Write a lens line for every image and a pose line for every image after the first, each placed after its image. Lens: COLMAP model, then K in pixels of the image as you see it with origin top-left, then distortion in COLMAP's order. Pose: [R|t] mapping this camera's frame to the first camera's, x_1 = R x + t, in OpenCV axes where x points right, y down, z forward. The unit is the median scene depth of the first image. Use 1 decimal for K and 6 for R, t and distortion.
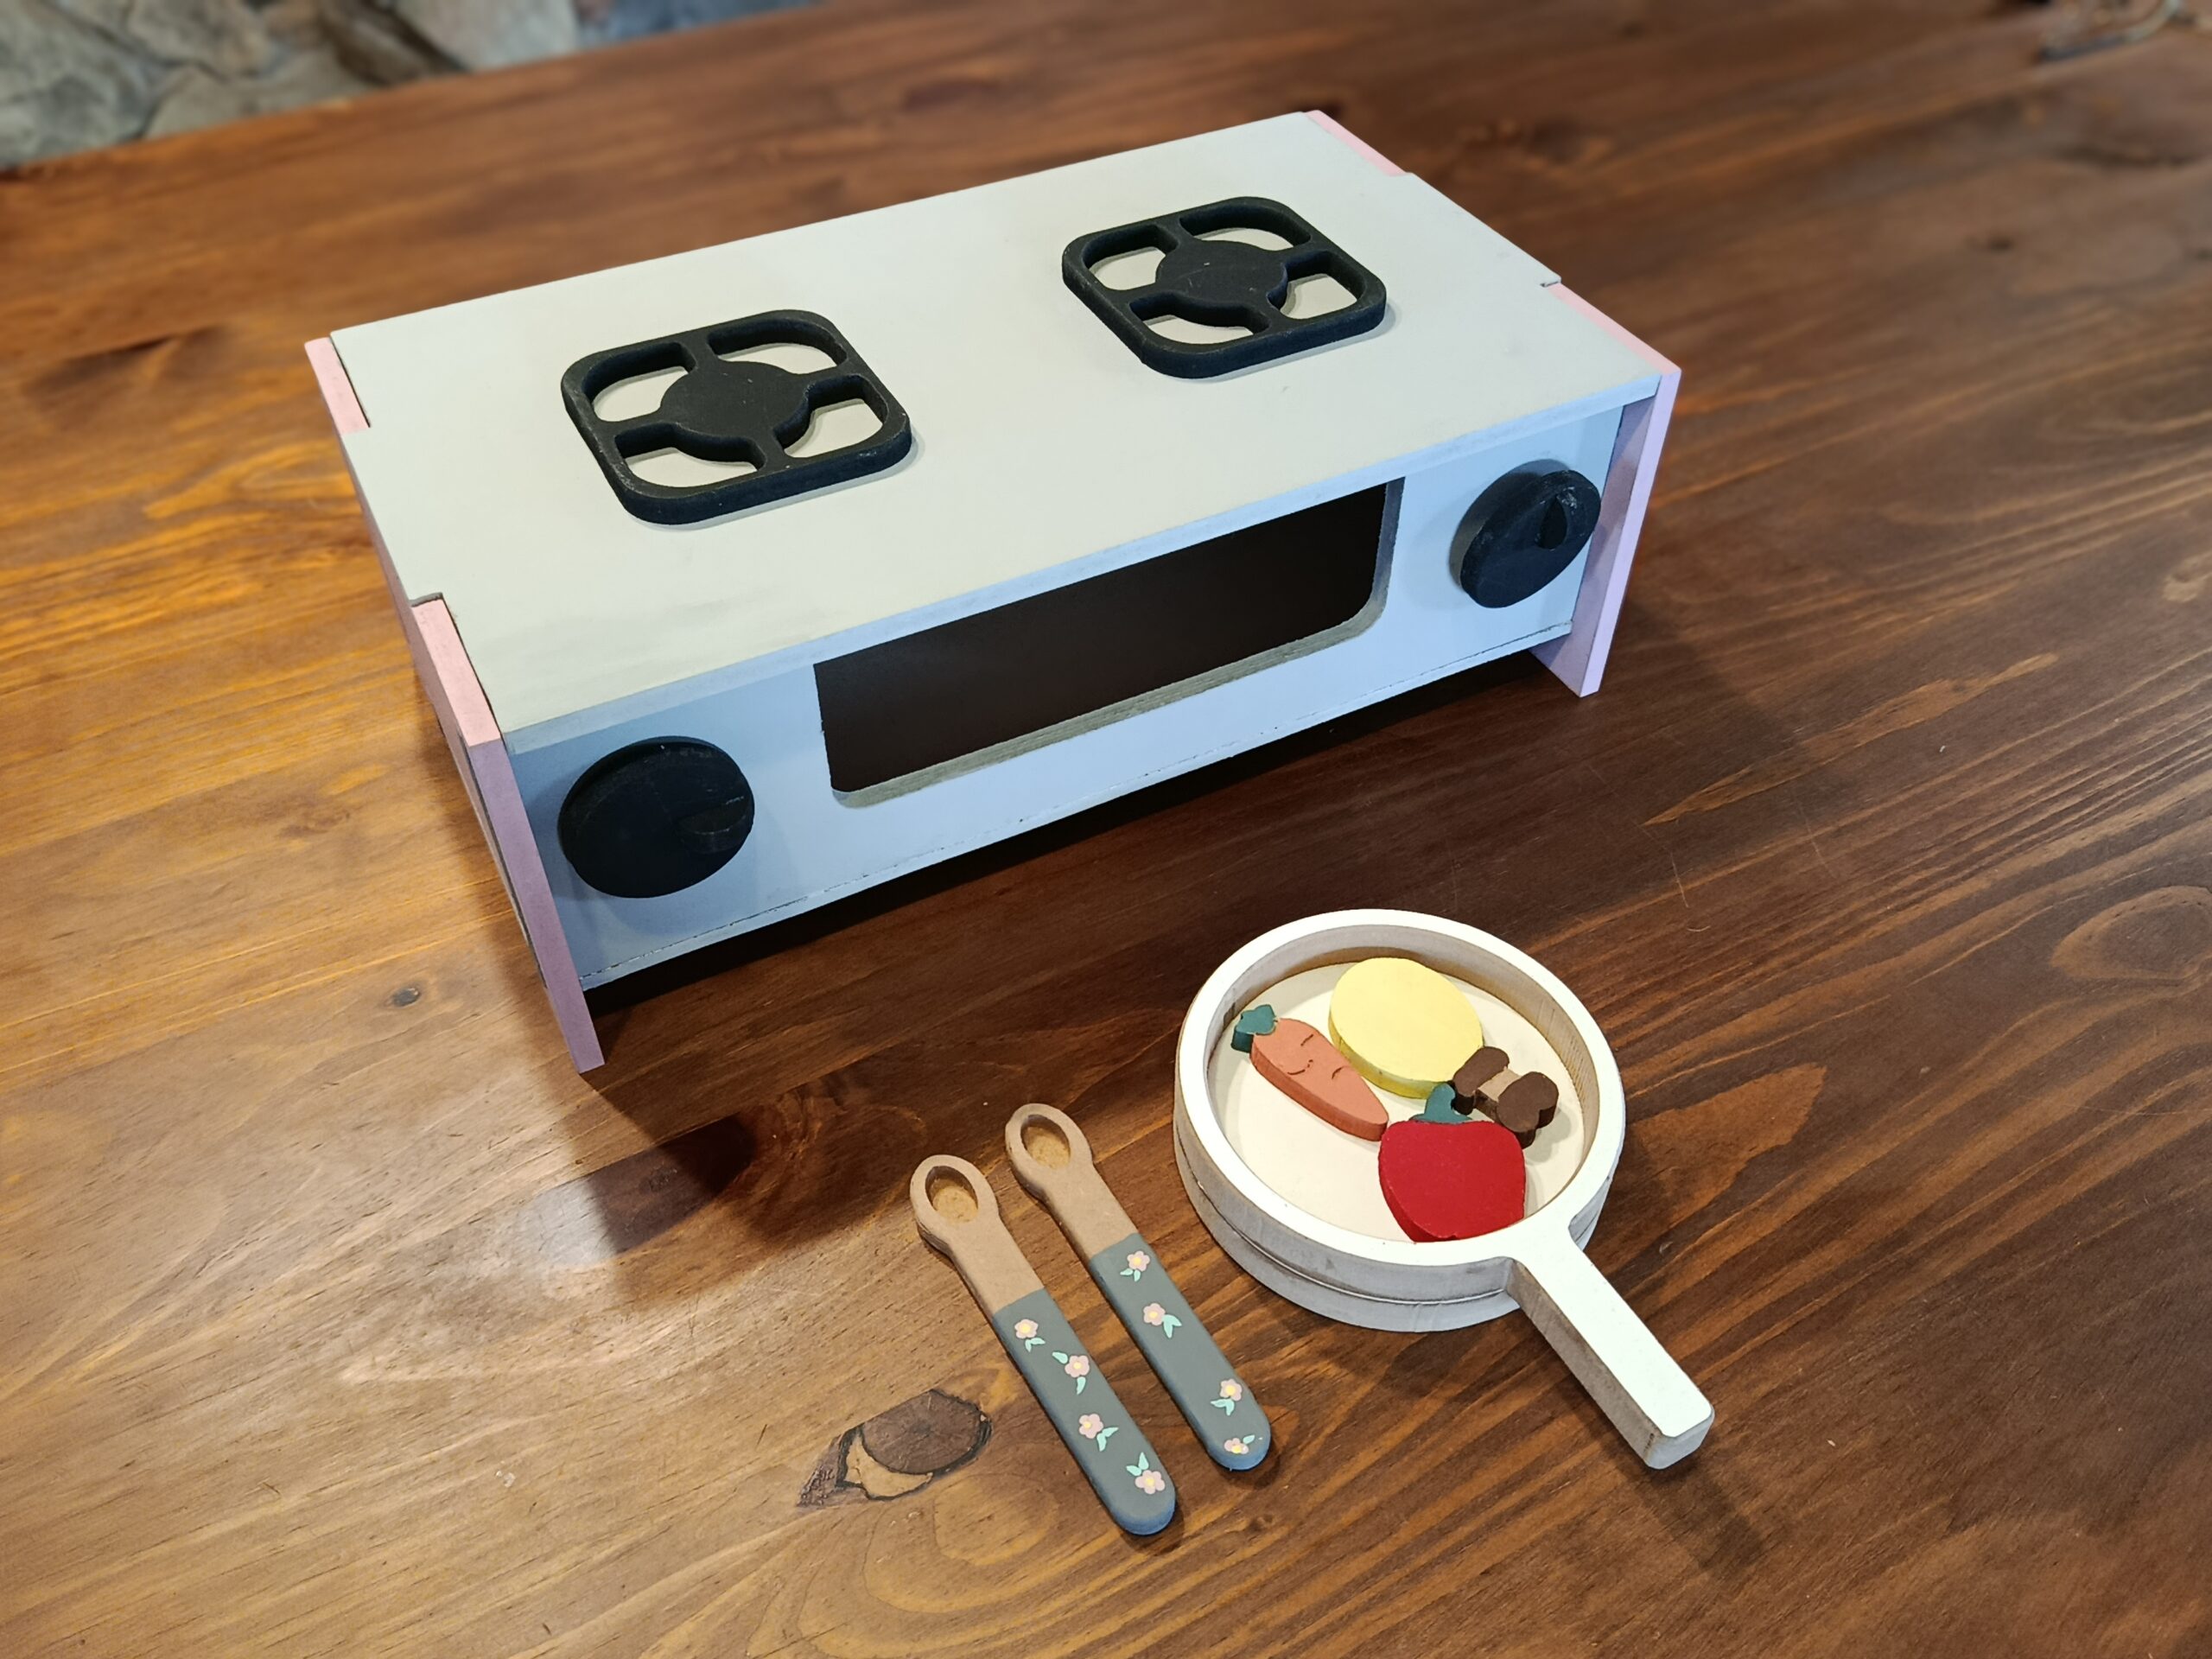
lens RADIAL K [[1812.6, 0, 1124.9], [0, 1812.6, 837.4], [0, 0, 1]] dist [0.105577, -0.216172]
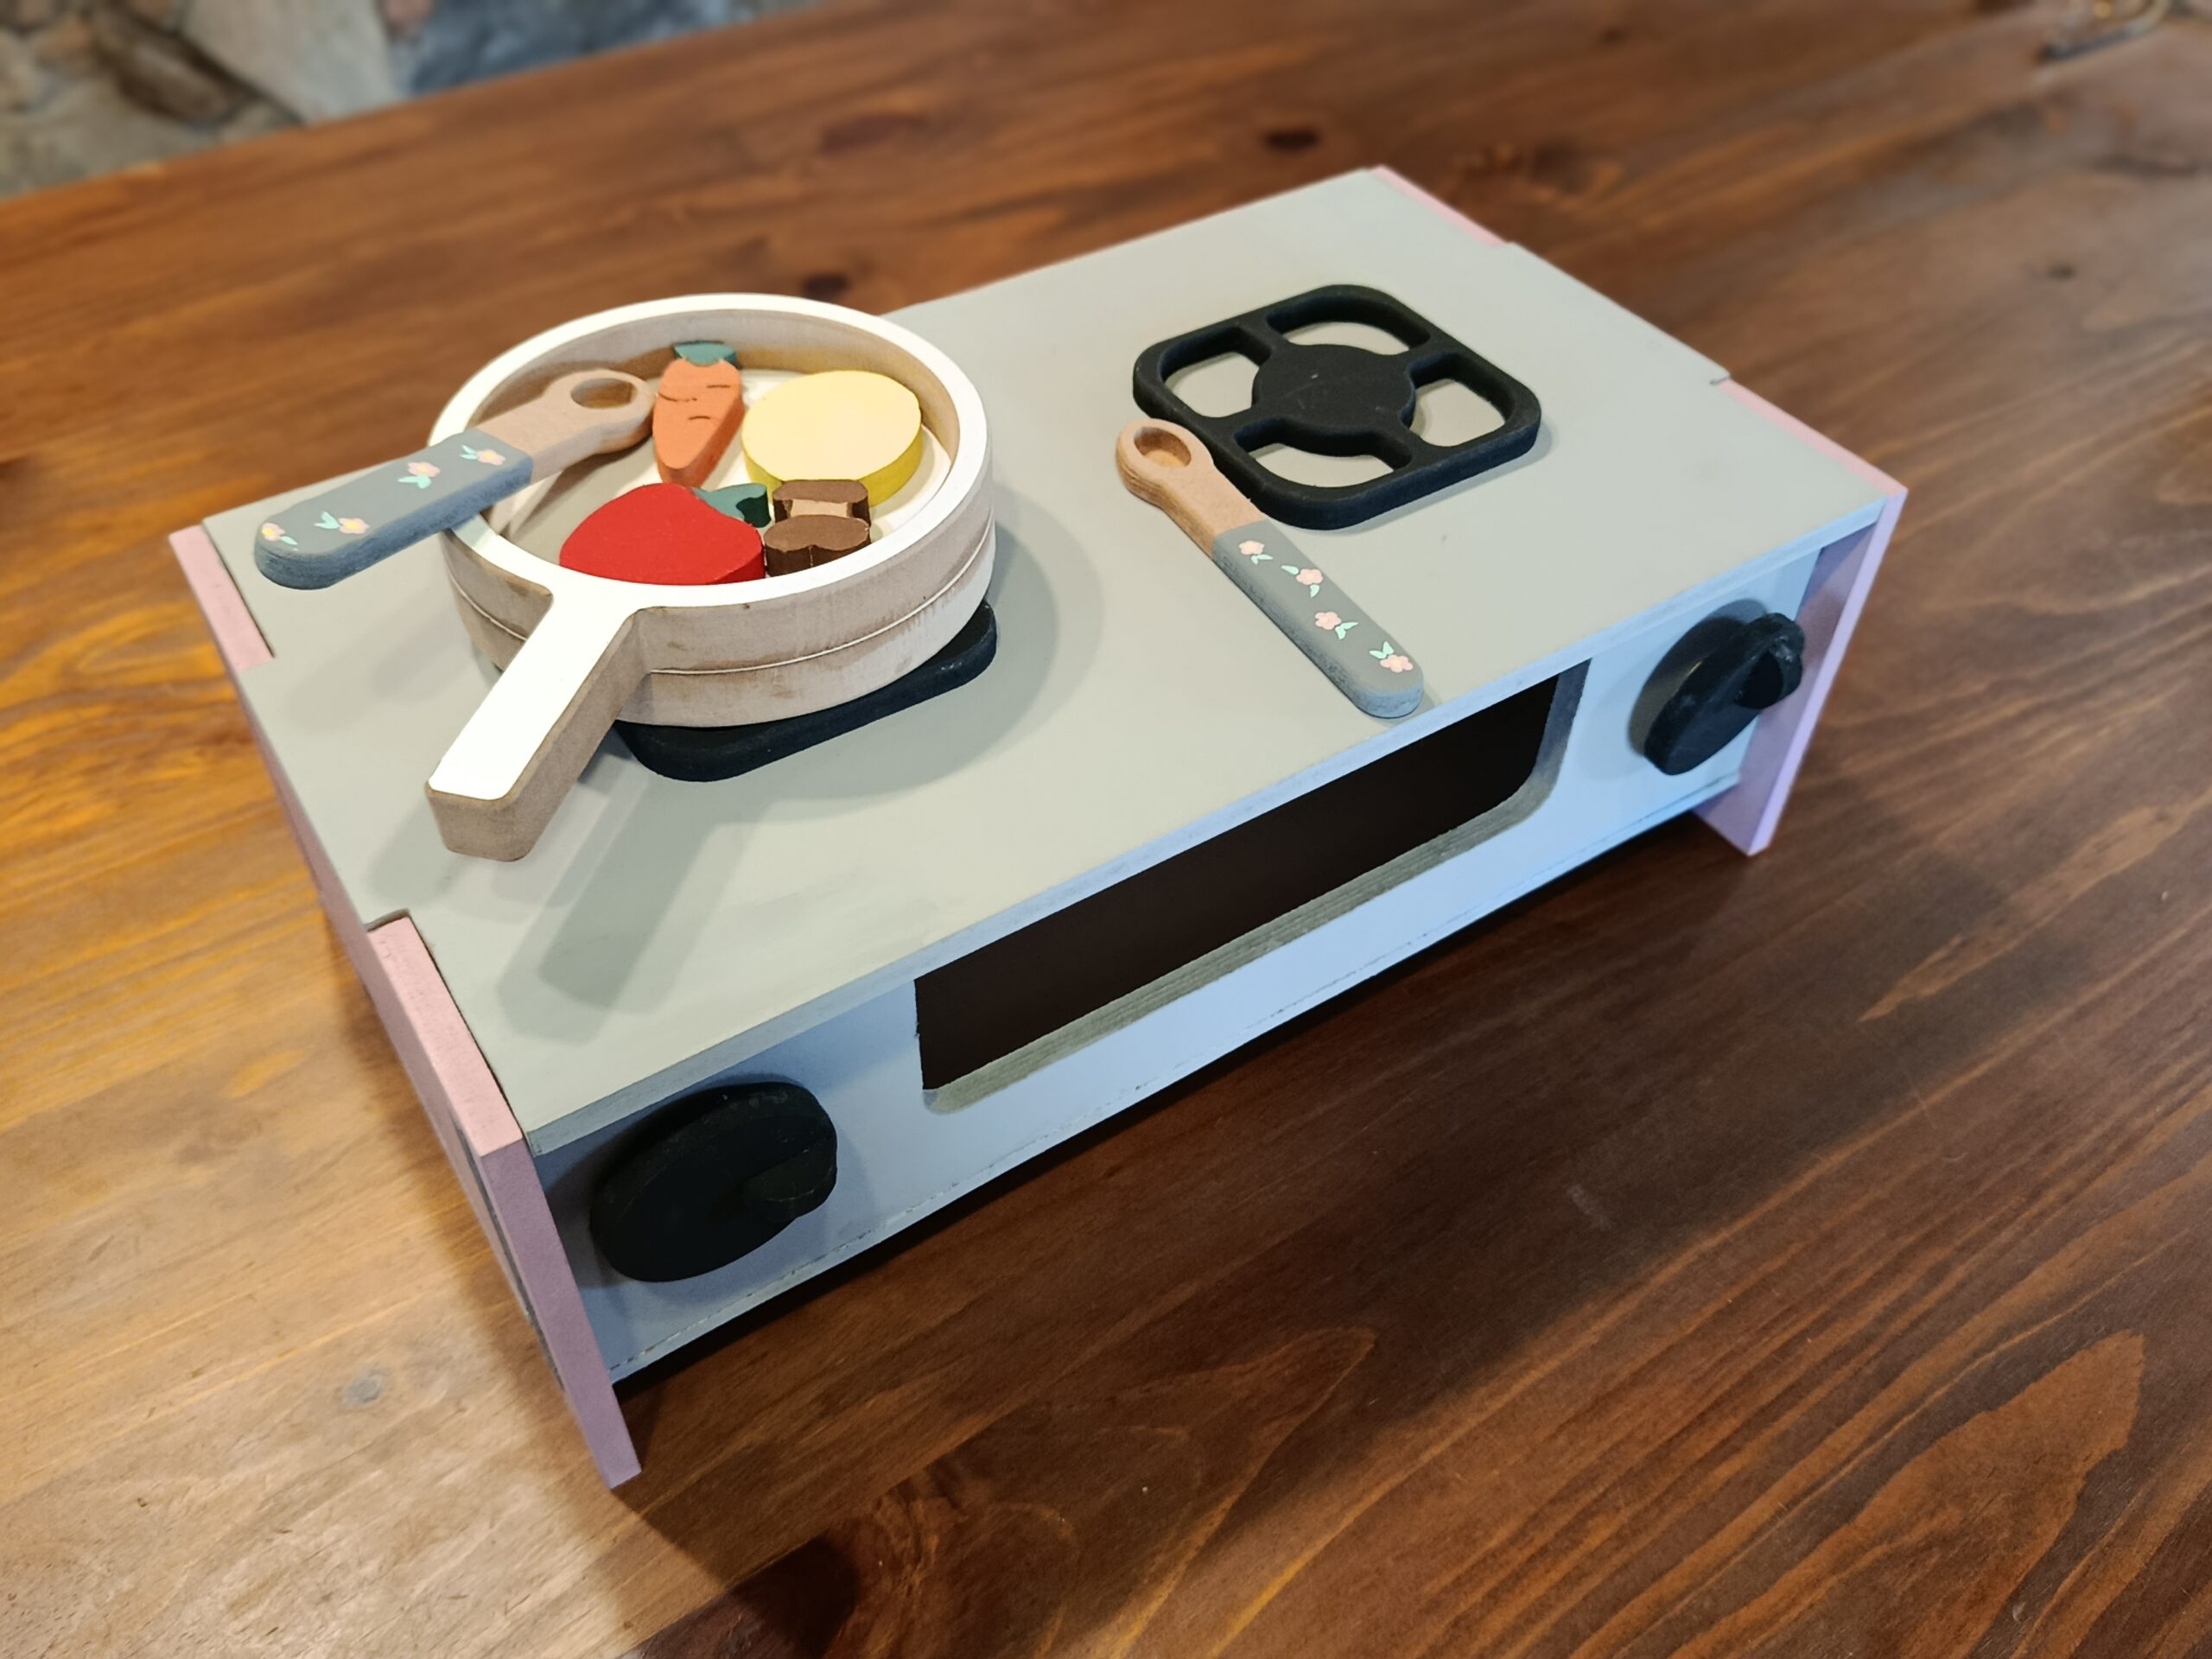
lens RADIAL K [[1839.1, 0, 1109.8], [0, 1839.1, 821.1], [0, 0, 1]] dist [0.057387, -0.144802]
pose [[0.994893, -0.059512, 0.081530, -0.122863], [0.059376, 0.998227, 0.004089, -0.124976], [-0.081628, 0.000773, 0.996663, 0.192430]]
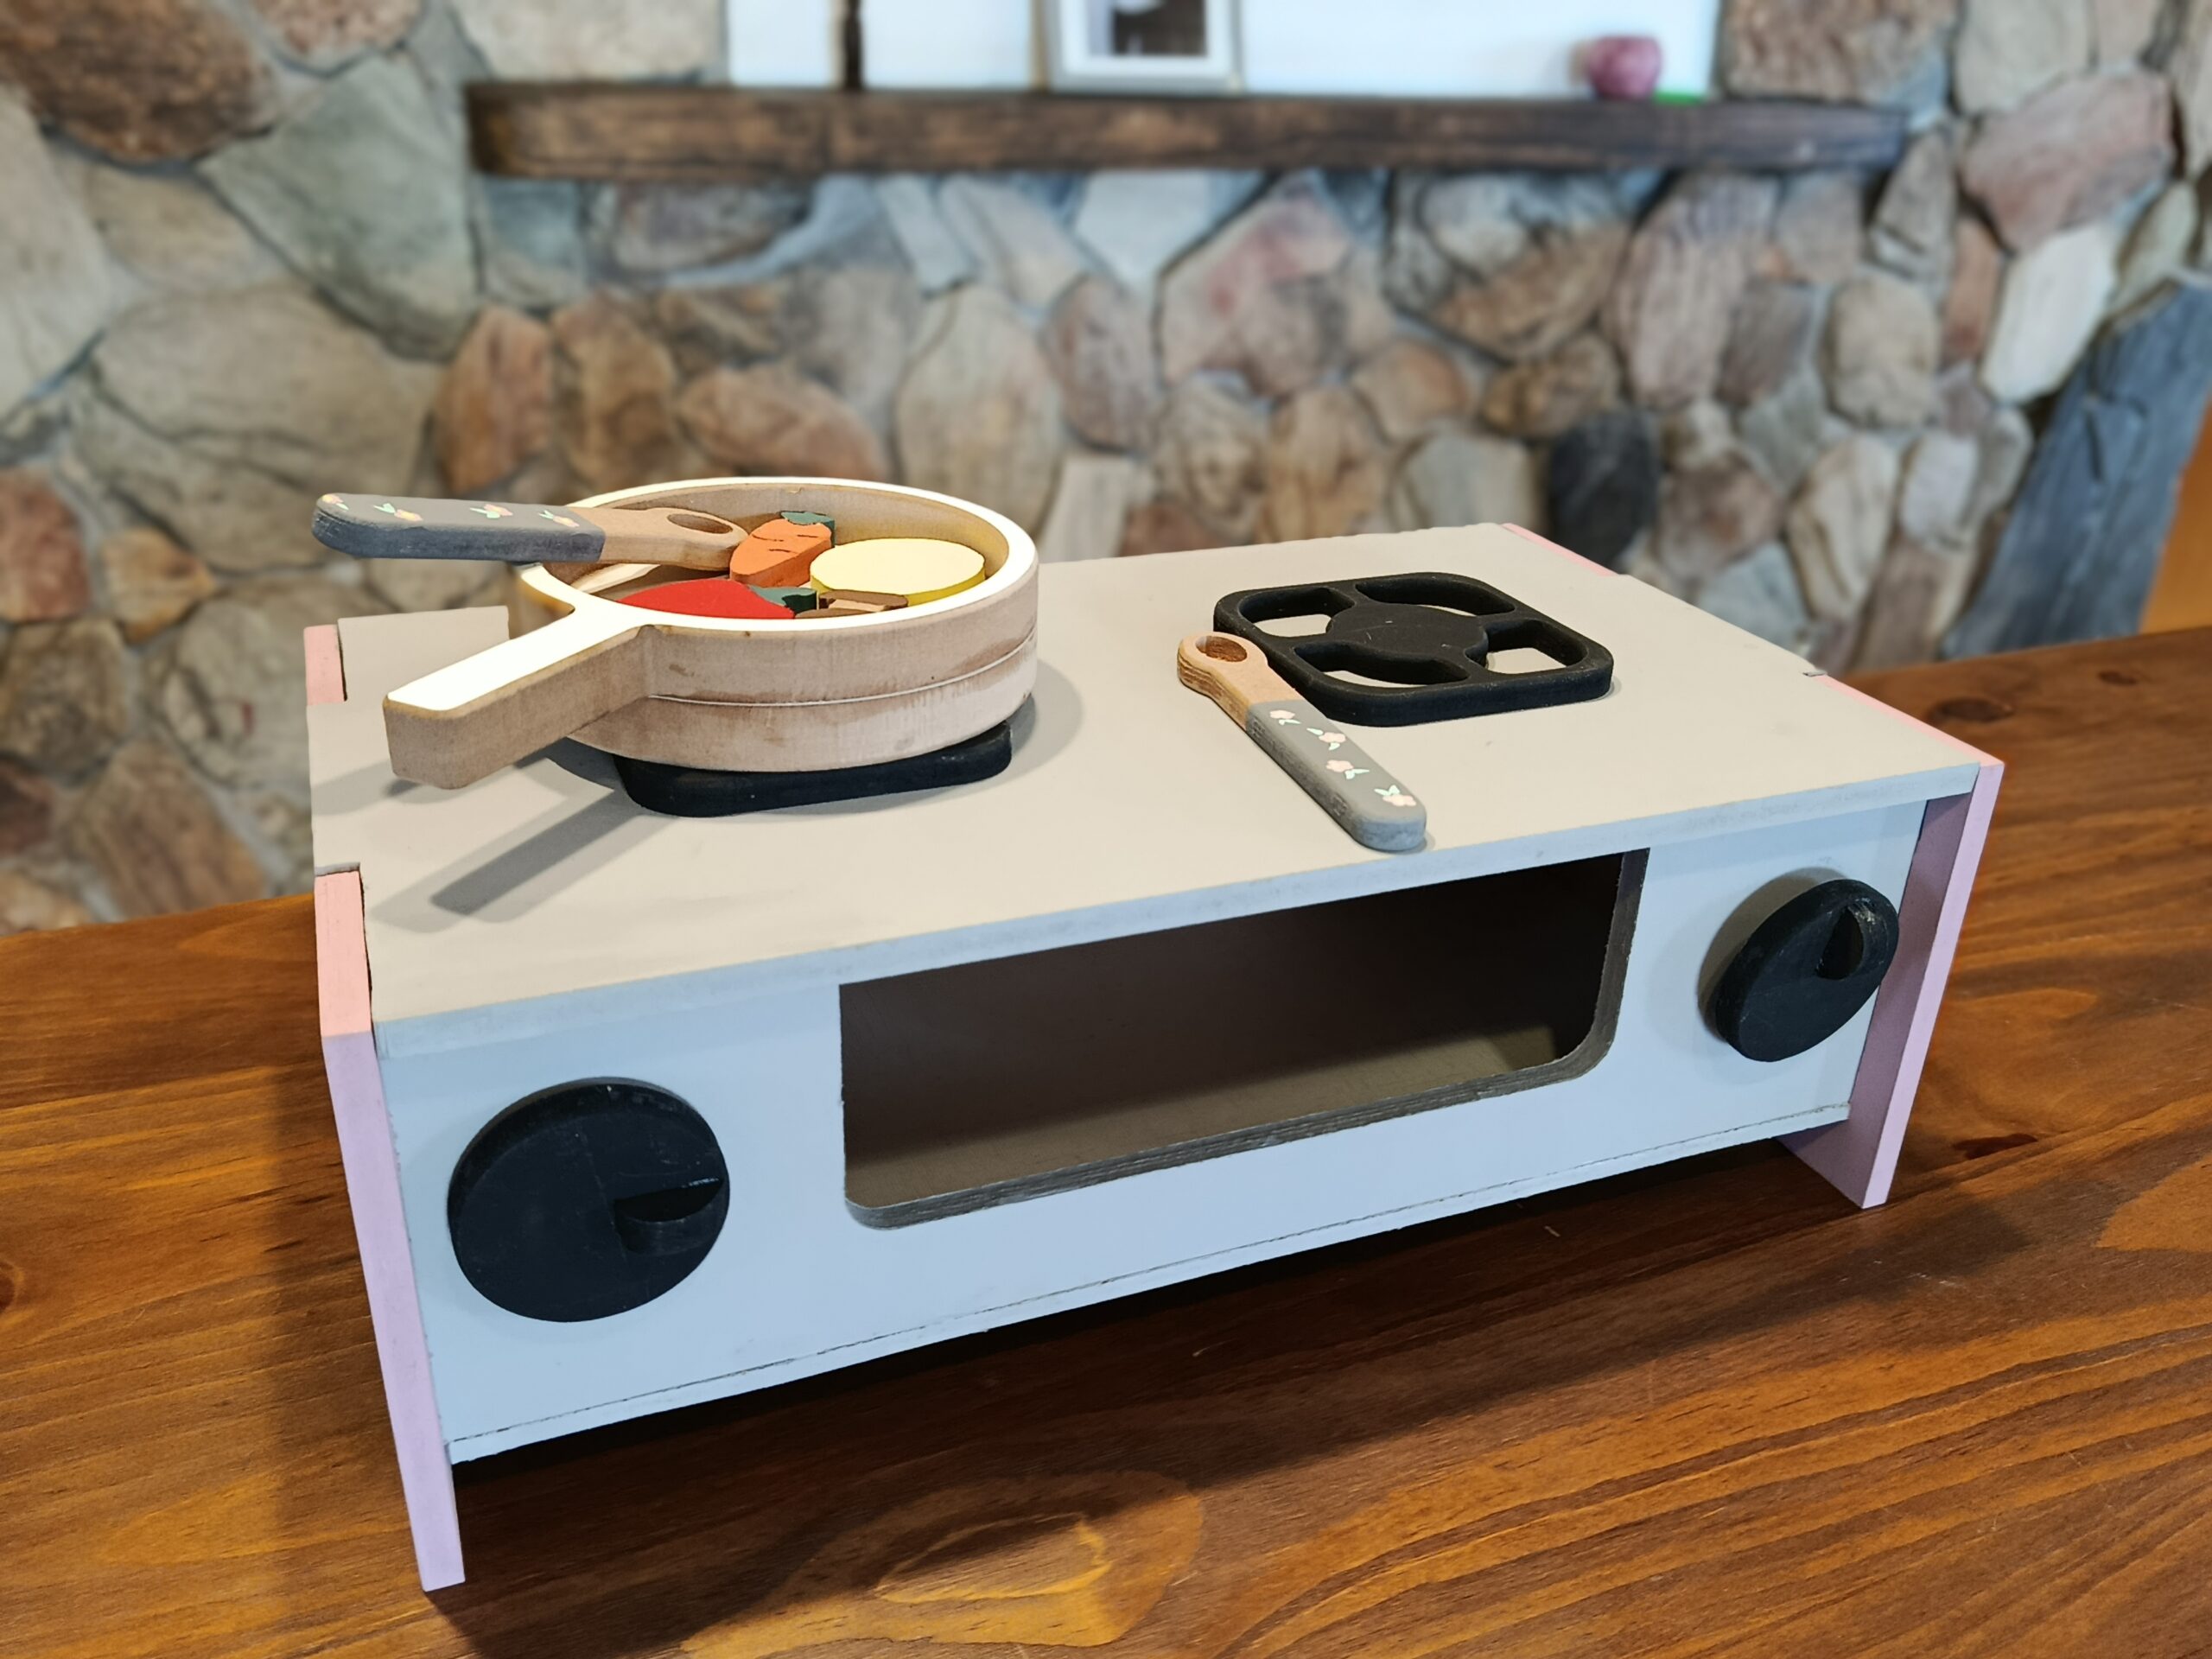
lens RADIAL K [[1812.6, 0, 1124.9], [0, 1812.6, 837.4], [0, 0, 1]] dist [0.105577, -0.216172]
pose [[0.995452, 0.066894, -0.067824, -0.012103], [-0.085666, 0.940017, -0.330197, 0.060781], [0.041668, 0.334506, 0.941472, 0.249022]]
